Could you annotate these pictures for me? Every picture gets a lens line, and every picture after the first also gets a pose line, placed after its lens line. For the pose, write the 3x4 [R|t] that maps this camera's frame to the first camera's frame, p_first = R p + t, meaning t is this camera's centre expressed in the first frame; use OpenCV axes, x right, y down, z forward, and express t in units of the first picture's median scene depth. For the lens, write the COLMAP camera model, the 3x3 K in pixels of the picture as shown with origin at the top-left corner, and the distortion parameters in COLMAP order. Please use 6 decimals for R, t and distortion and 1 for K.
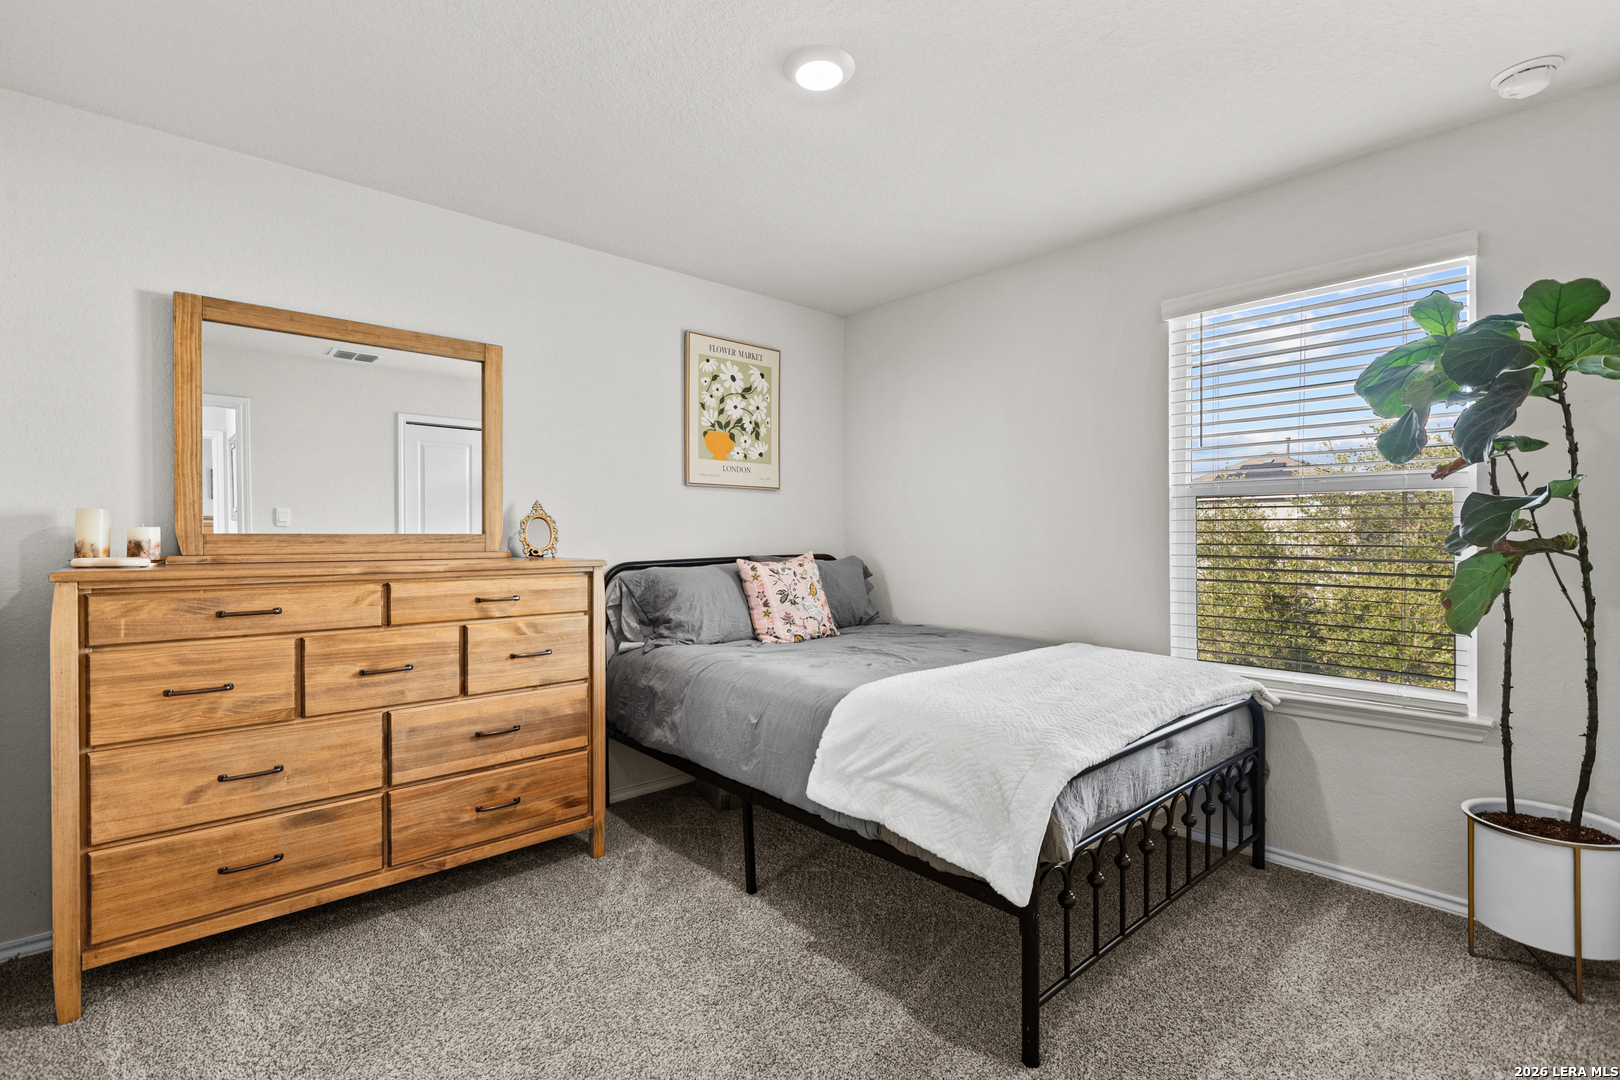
lens RADIAL K [[739.0, 0, 810.0], [0, 739.0, 540.0], [0, 0, 1]] dist [0.001720, 0.000148]
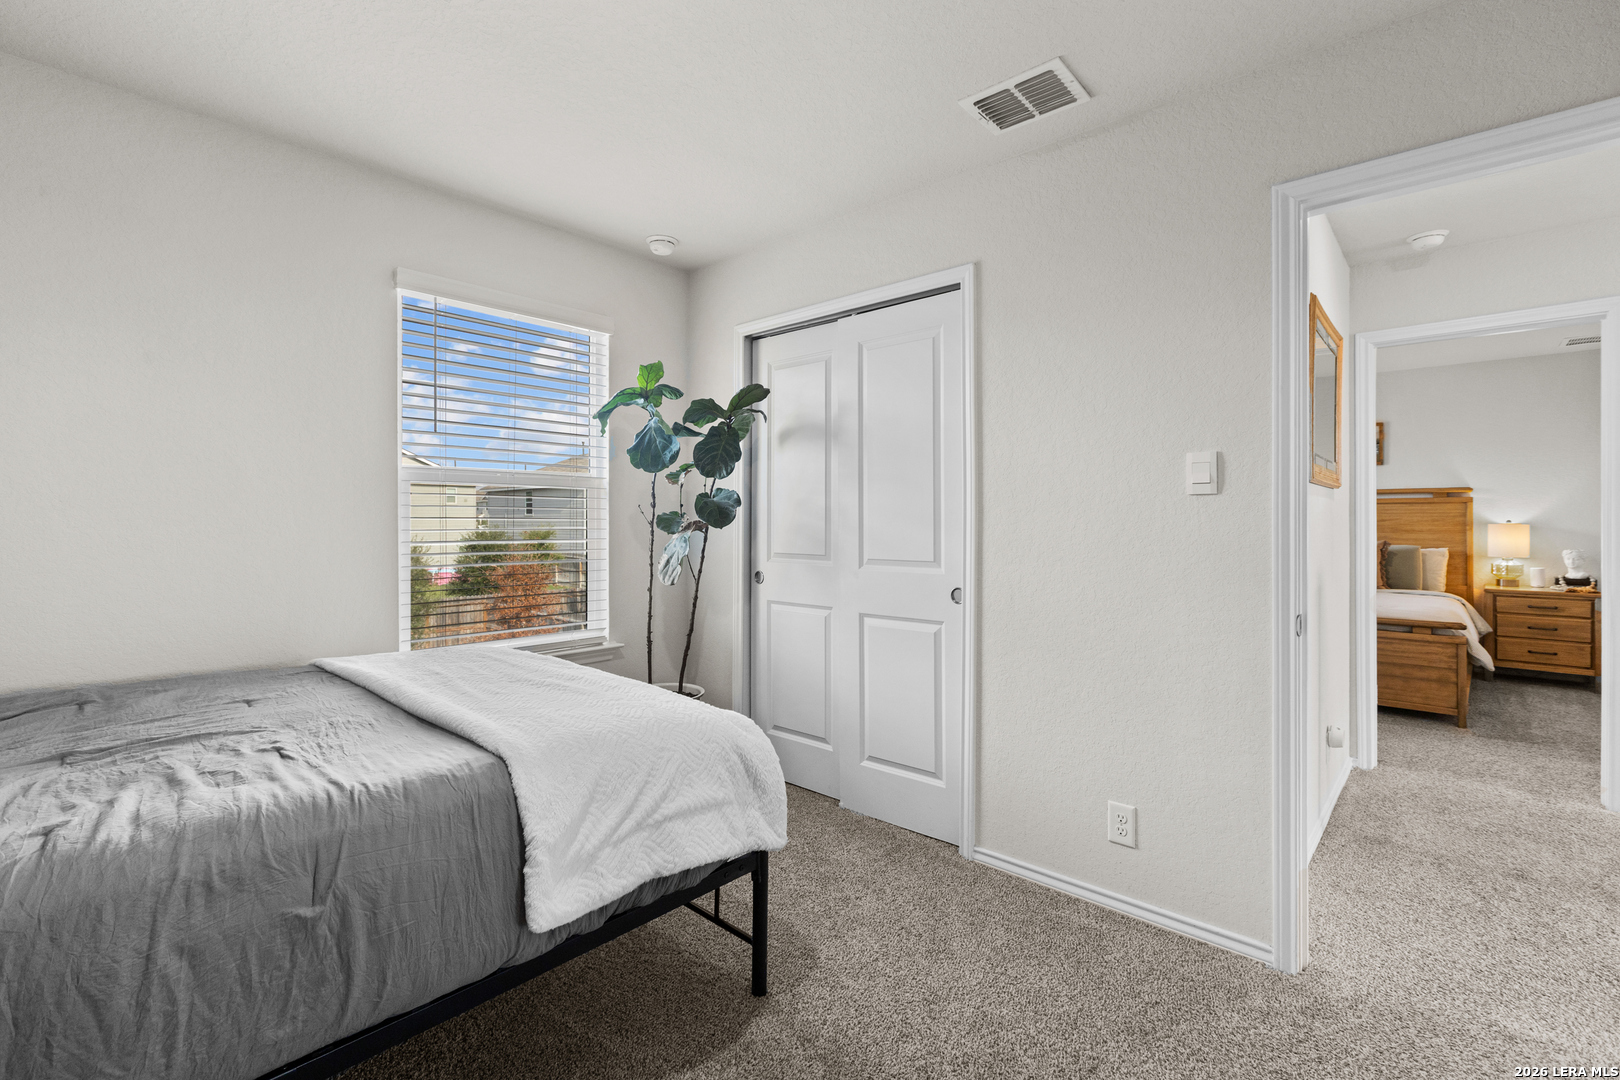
lens RADIAL K [[740.6, 0, 787.4], [0, 740.6, 521.9], [0, 0, 1]] dist [0.001338, 0.000292]
pose [[-0.093698, 0.000108, 0.995601, -0.708686], [0.002157, 0.999998, 0.000094, -0.004619], [-0.995598, 0.002157, -0.093698, 0.915391]]
